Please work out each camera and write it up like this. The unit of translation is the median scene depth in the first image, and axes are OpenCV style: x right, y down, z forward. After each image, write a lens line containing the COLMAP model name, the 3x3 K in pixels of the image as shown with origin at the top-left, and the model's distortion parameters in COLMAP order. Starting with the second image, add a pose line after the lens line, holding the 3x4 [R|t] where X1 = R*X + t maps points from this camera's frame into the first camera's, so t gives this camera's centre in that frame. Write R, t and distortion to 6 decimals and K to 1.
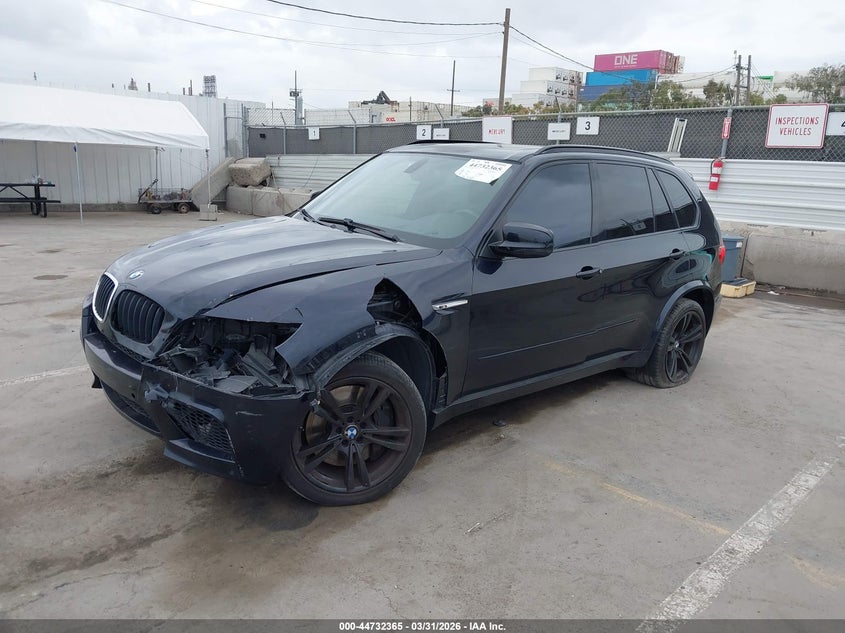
lens RADIAL K [[741.0, 0, 422.5], [0, 741.0, 316.5], [0, 0, 1]] dist [-0.000839, 0.001852]
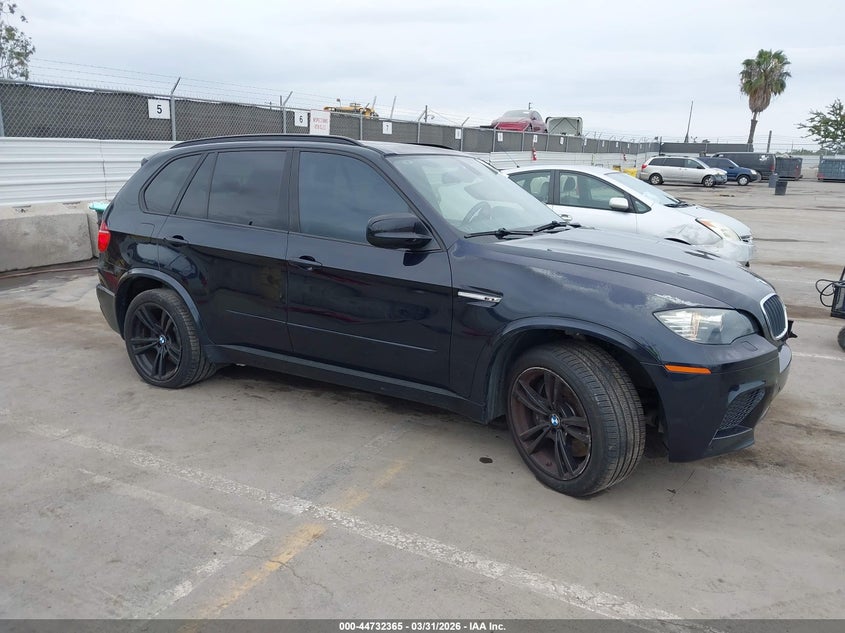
lens RADIAL K [[741.0, 0, 422.5], [0, 741.0, 316.5], [0, 0, 1]] dist [-0.000839, 0.001852]
pose [[-0.382884, -0.224346, 0.896141, -1.121078], [0.155955, 0.940442, 0.302069, -0.393978], [-0.910537, 0.255415, -0.325092, 1.717105]]
